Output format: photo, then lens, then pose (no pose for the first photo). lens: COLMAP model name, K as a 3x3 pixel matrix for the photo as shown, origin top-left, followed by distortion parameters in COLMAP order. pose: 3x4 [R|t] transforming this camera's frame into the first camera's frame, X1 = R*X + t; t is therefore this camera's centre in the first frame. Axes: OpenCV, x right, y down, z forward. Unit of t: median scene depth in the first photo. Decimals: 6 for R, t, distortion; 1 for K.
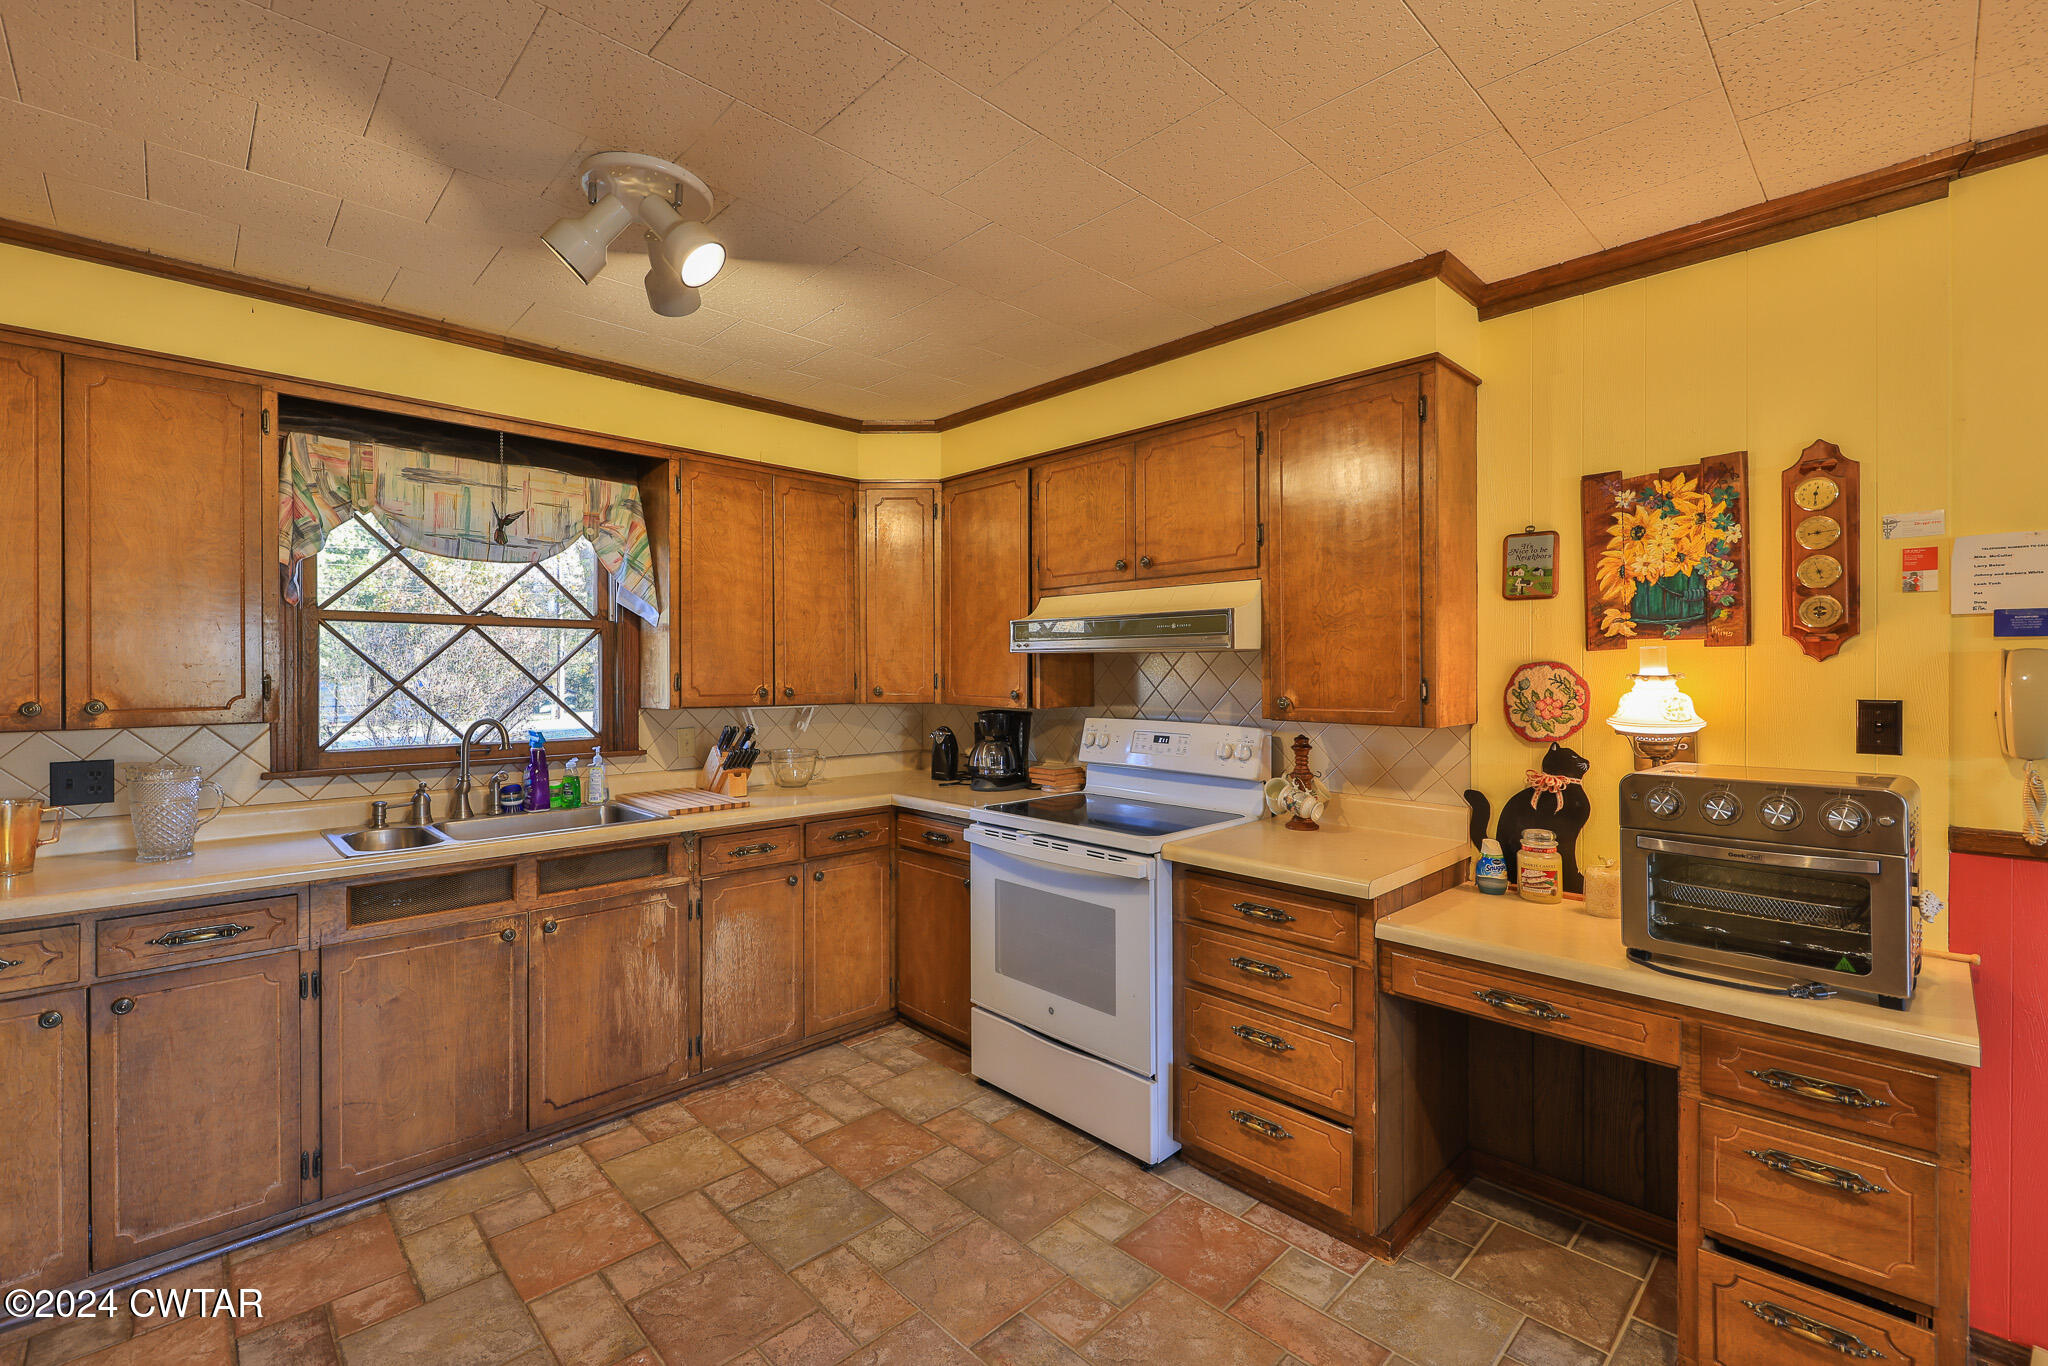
lens RADIAL K [[881.1, 0, 1040.8], [0, 881.1, 675.2], [0, 0, 1]] dist [-0.001468, -0.001561]
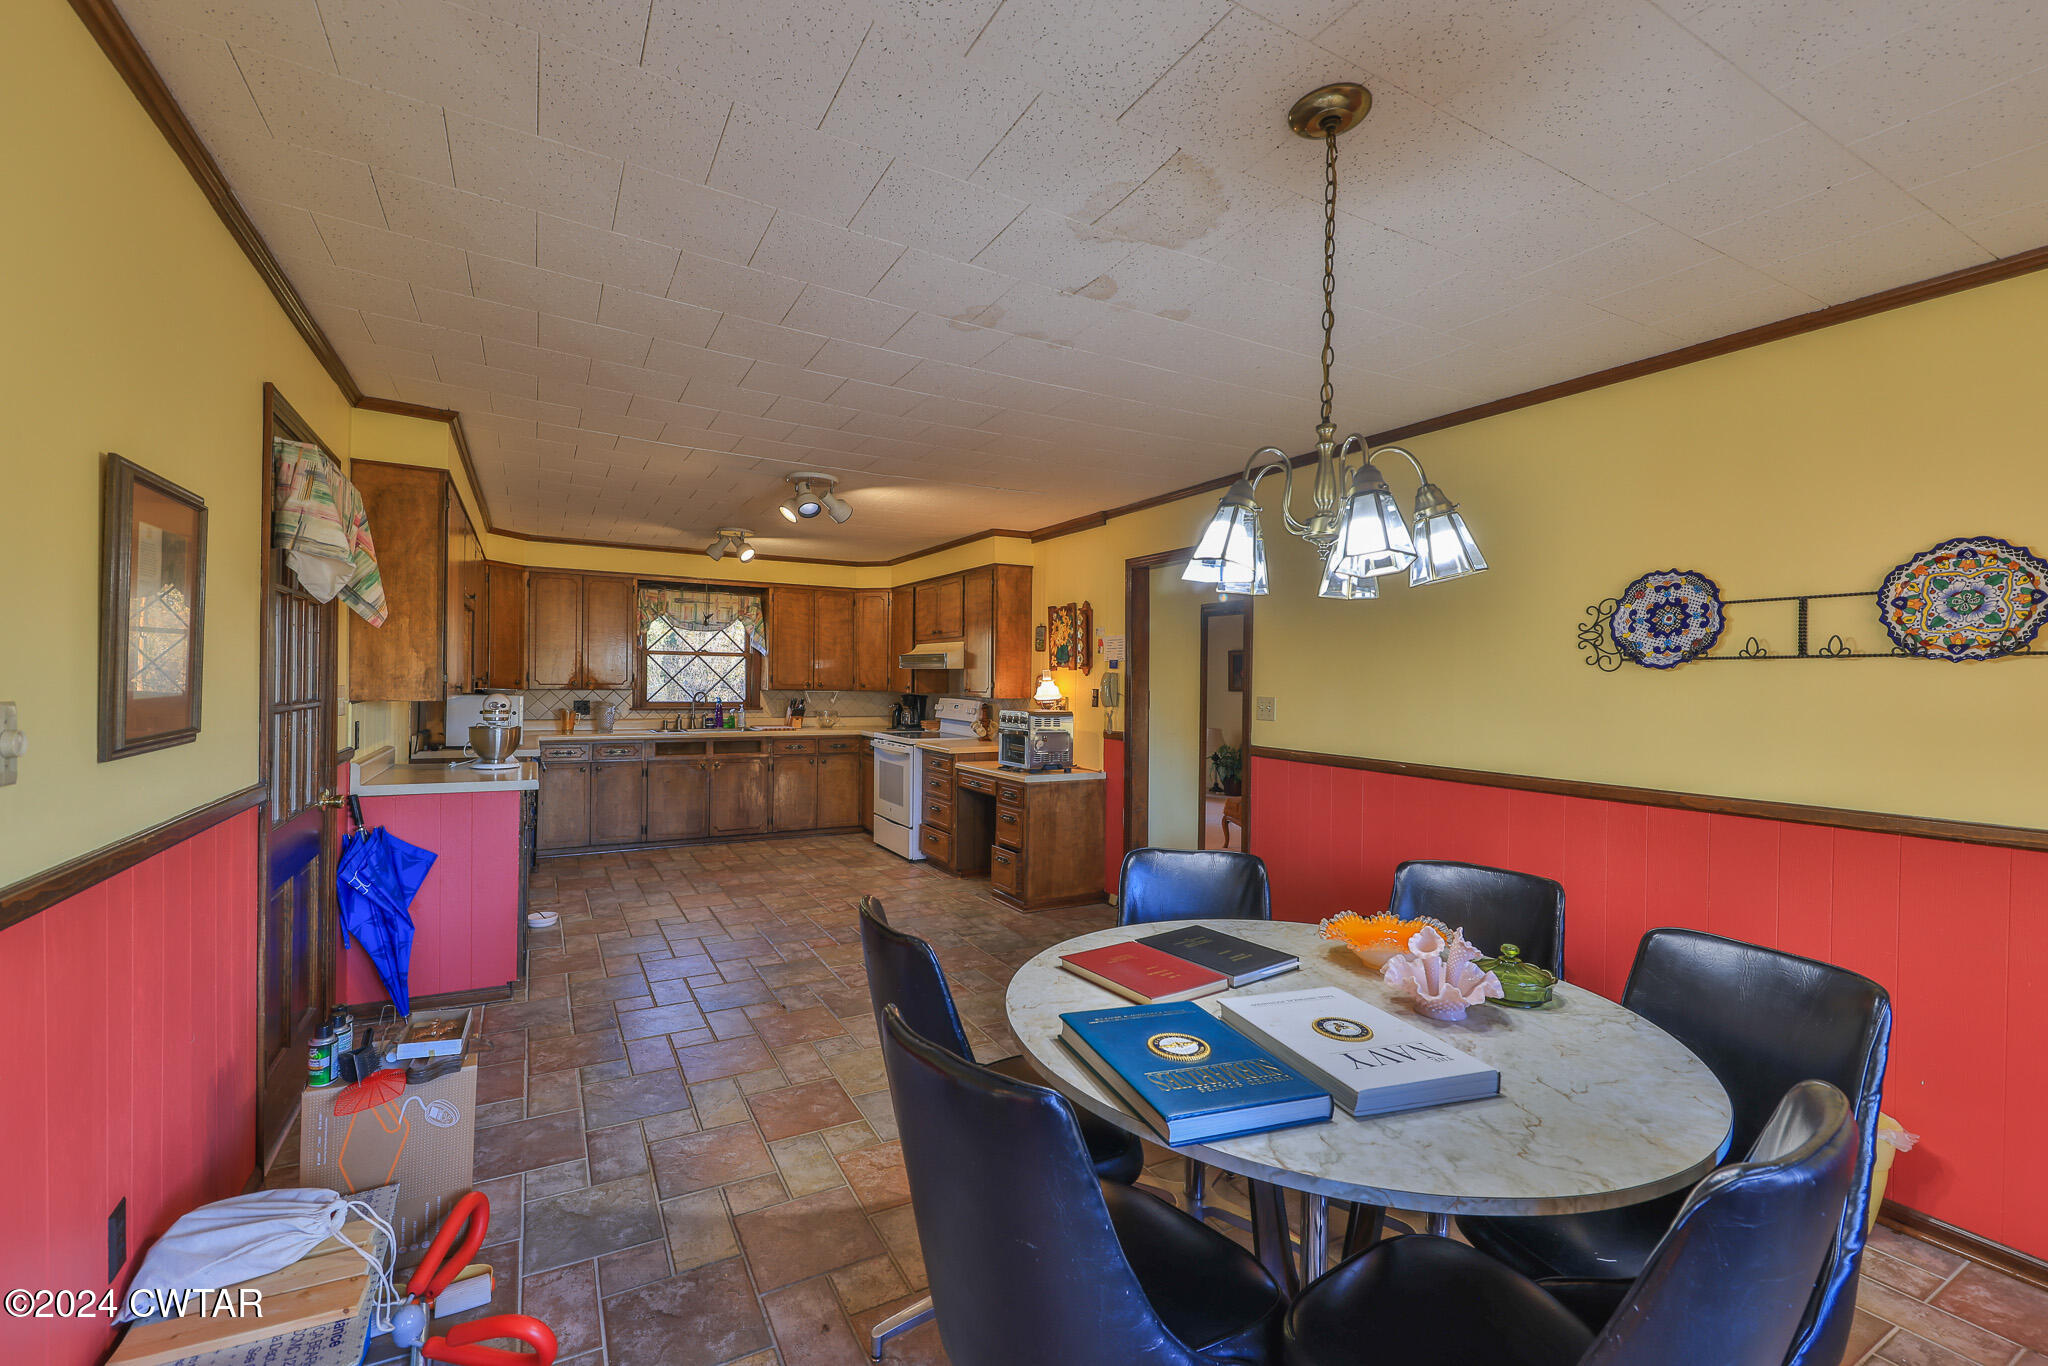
lens RADIAL K [[881.1, 0, 1027.0], [0, 881.1, 685.7], [0, 0, 1]] dist [-0.001468, -0.001561]
pose [[0.966545, 0.016715, -0.255951, 1.028375], [-0.016356, 0.999860, 0.003530, 0.007005], [0.255974, 0.000774, 0.966683, -1.351306]]
